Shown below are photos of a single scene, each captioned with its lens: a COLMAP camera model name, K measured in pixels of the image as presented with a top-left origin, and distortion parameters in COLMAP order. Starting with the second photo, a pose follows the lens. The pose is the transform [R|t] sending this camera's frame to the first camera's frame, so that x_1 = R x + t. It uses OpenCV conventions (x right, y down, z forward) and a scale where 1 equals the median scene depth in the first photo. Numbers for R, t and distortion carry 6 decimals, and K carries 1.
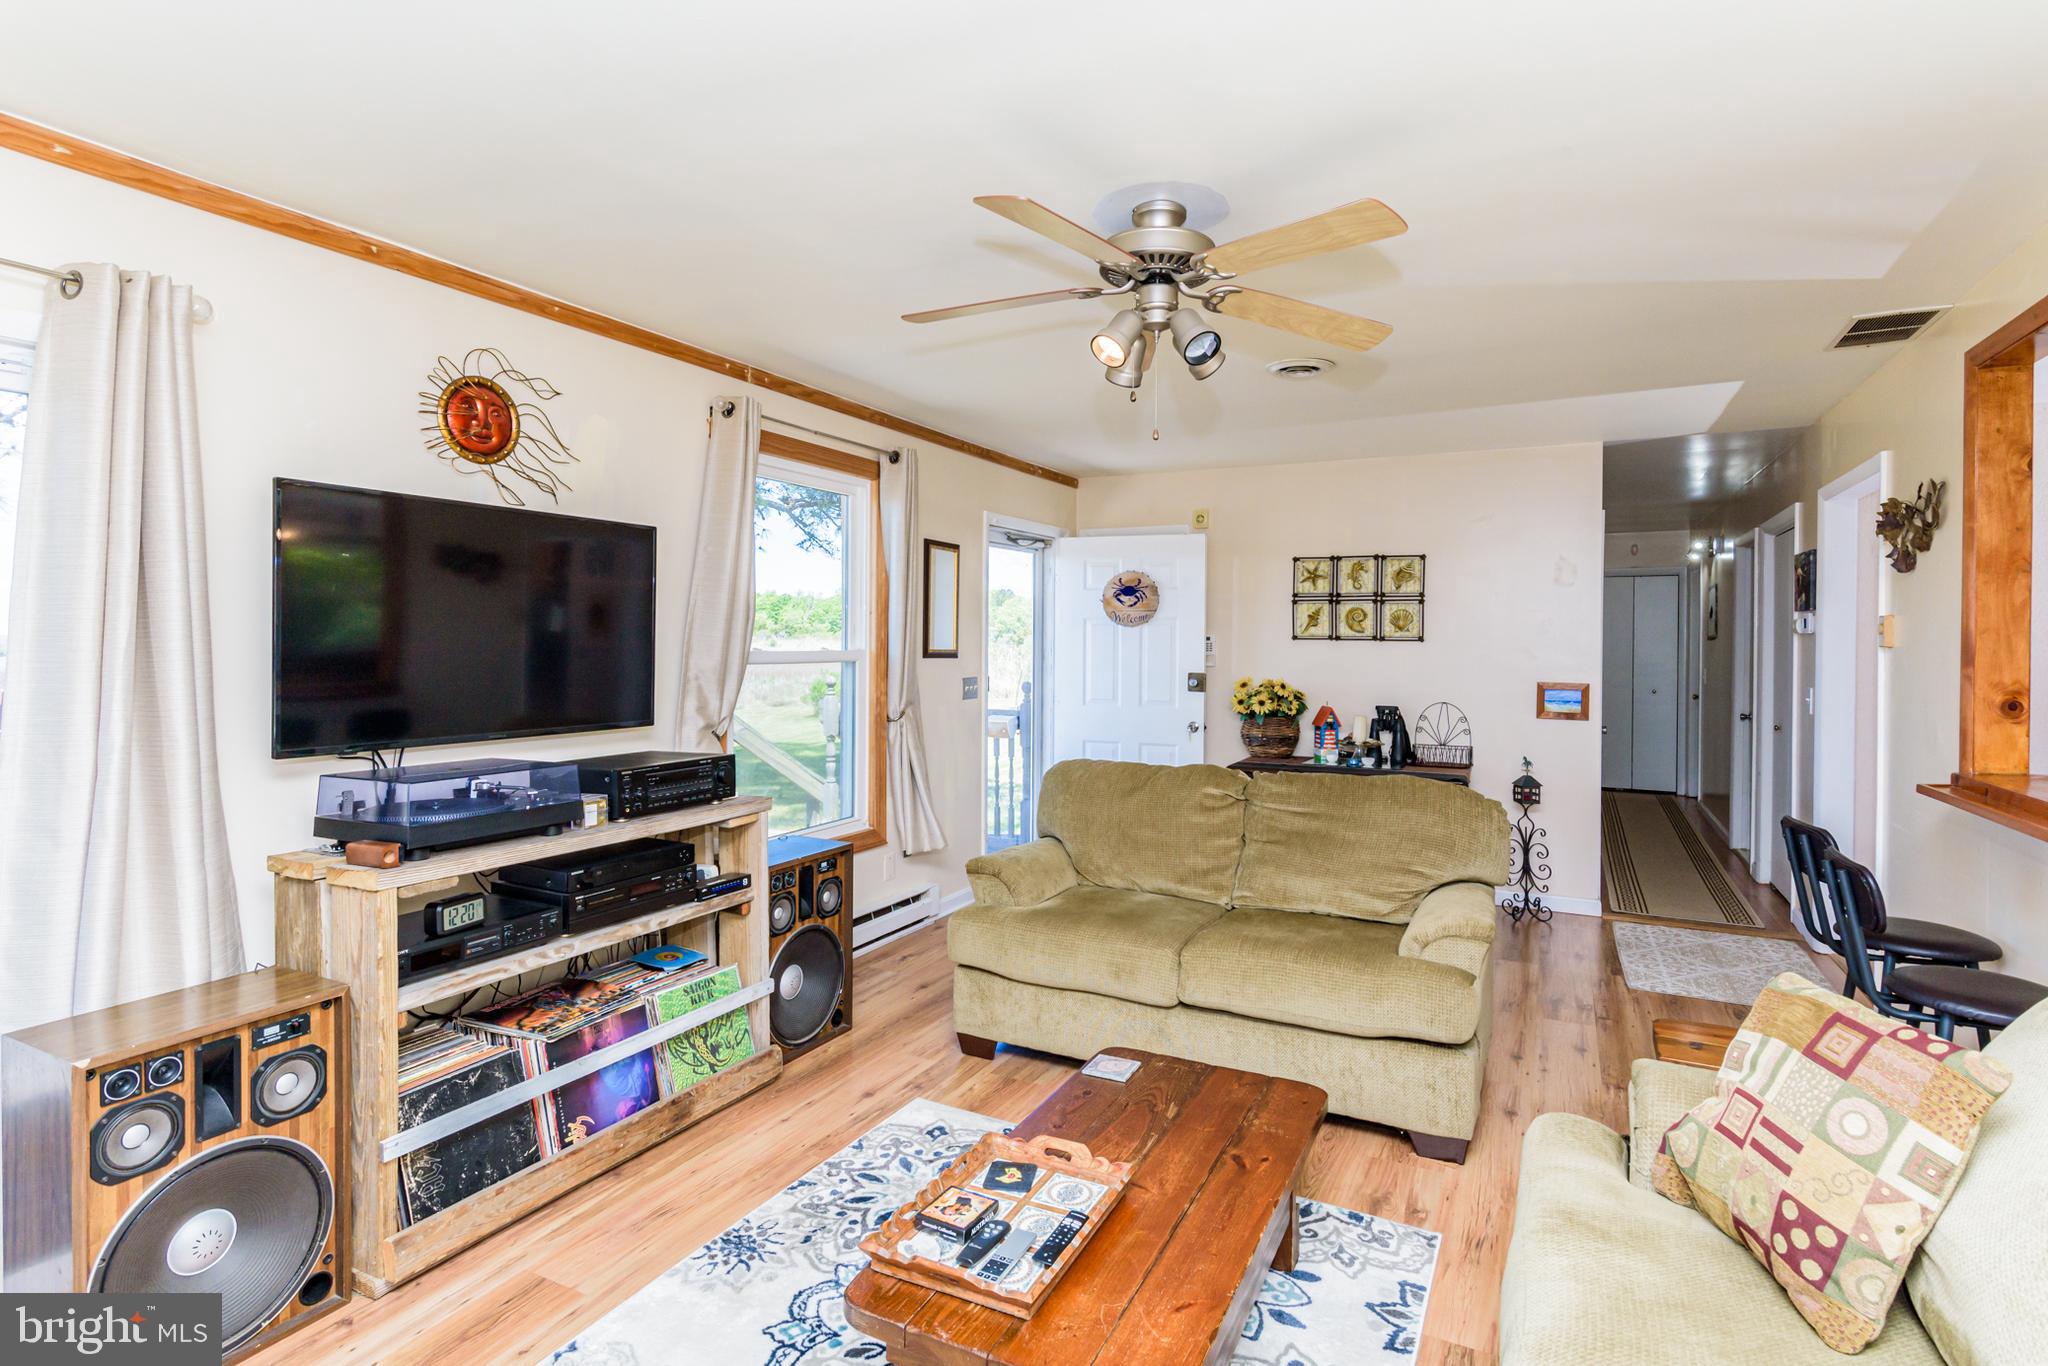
lens RADIAL K [[1027.8, 0, 1036.7], [0, 1027.8, 647.7], [0, 0, 1]] dist [-0.000046, -0.000248]
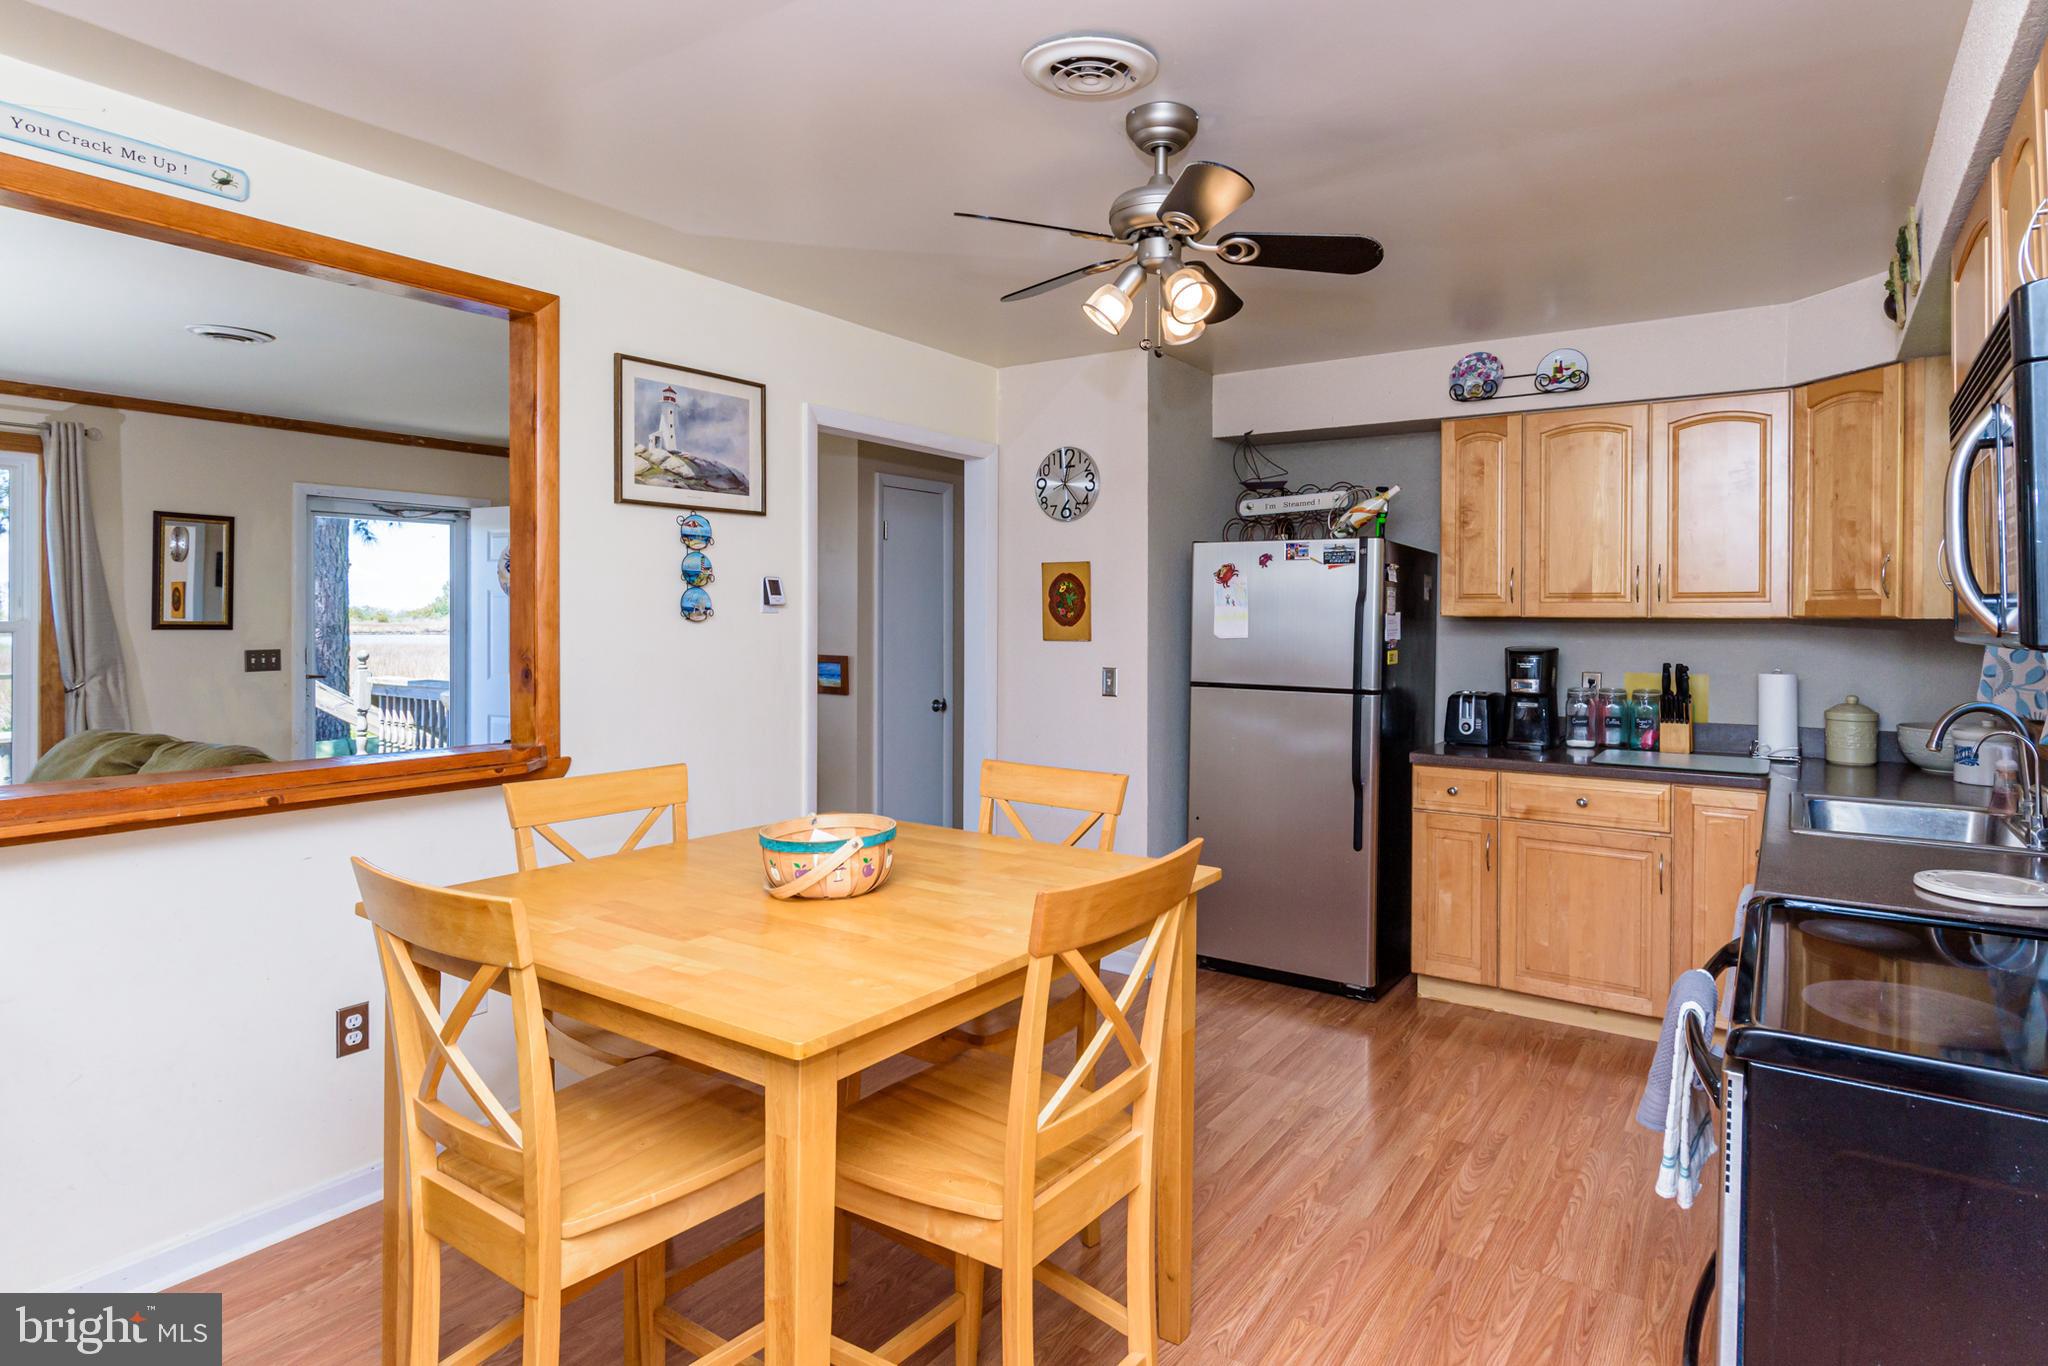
lens RADIAL K [[1081.8, 0, 1094.0], [0, 1081.8, 618.4], [0, 0, 1]] dist [0.001475, -0.000106]
pose [[0.995599, -0.002310, -0.093691, 0.823488], [0.001743, 0.999980, -0.006132, 0.006411], [0.093703, 0.005942, 0.995582, 0.029424]]
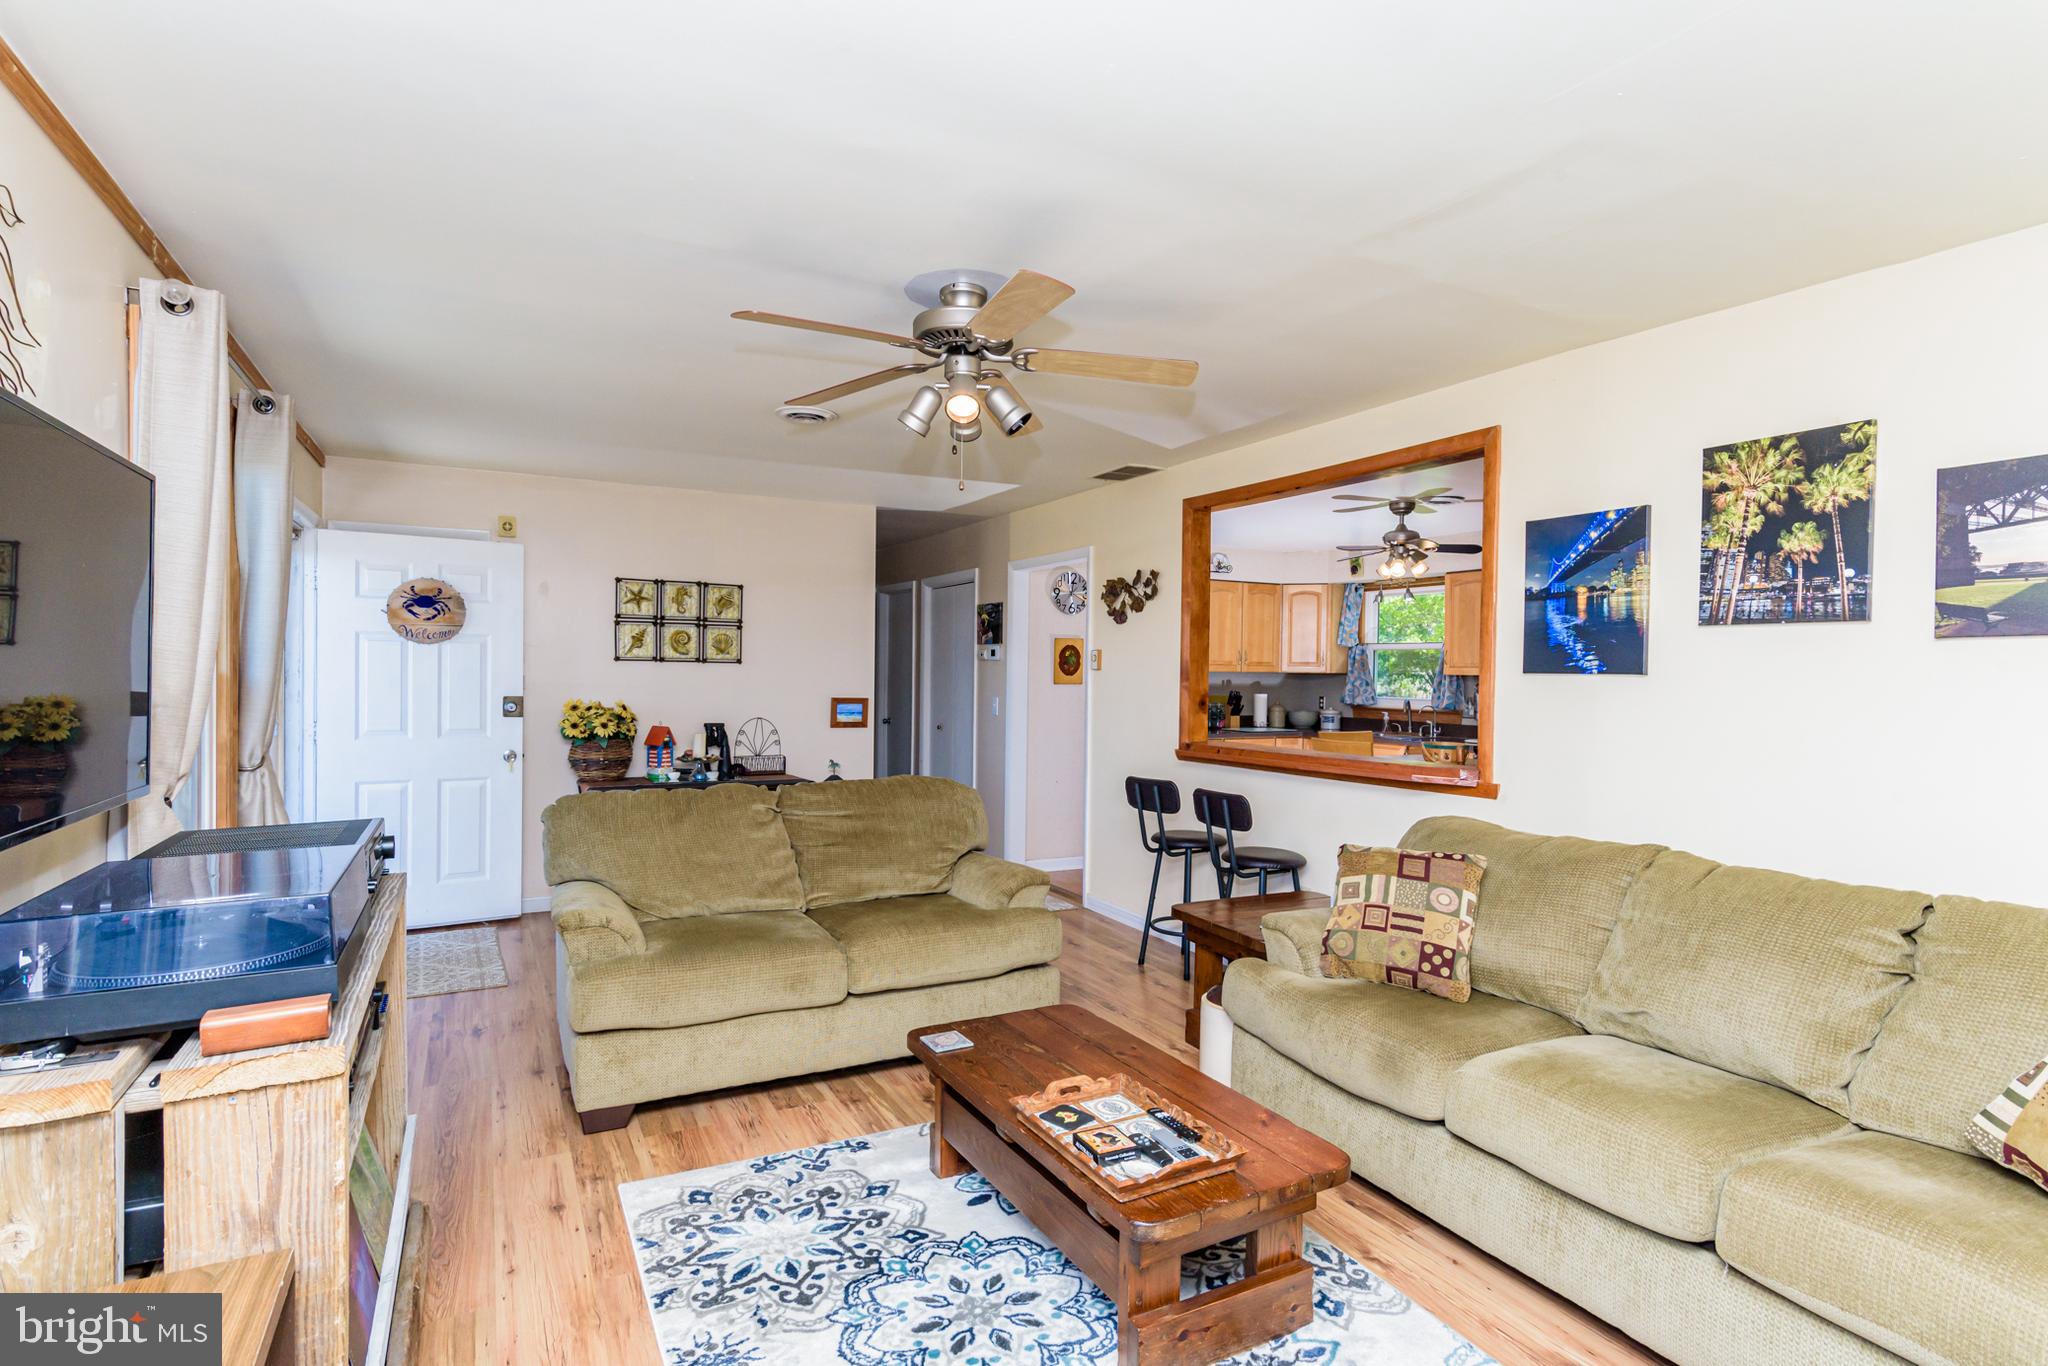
lens RADIAL K [[1005.8, 0, 1024.0], [0, 1005.8, 683.0], [0, 0, 1]] dist [0.001729, -0.000036]
pose [[0.579887, -0.009878, 0.814637, -0.338921], [-0.002775, 0.999897, 0.014100, -0.001174], [-0.814692, -0.010437, 0.579800, 0.126607]]
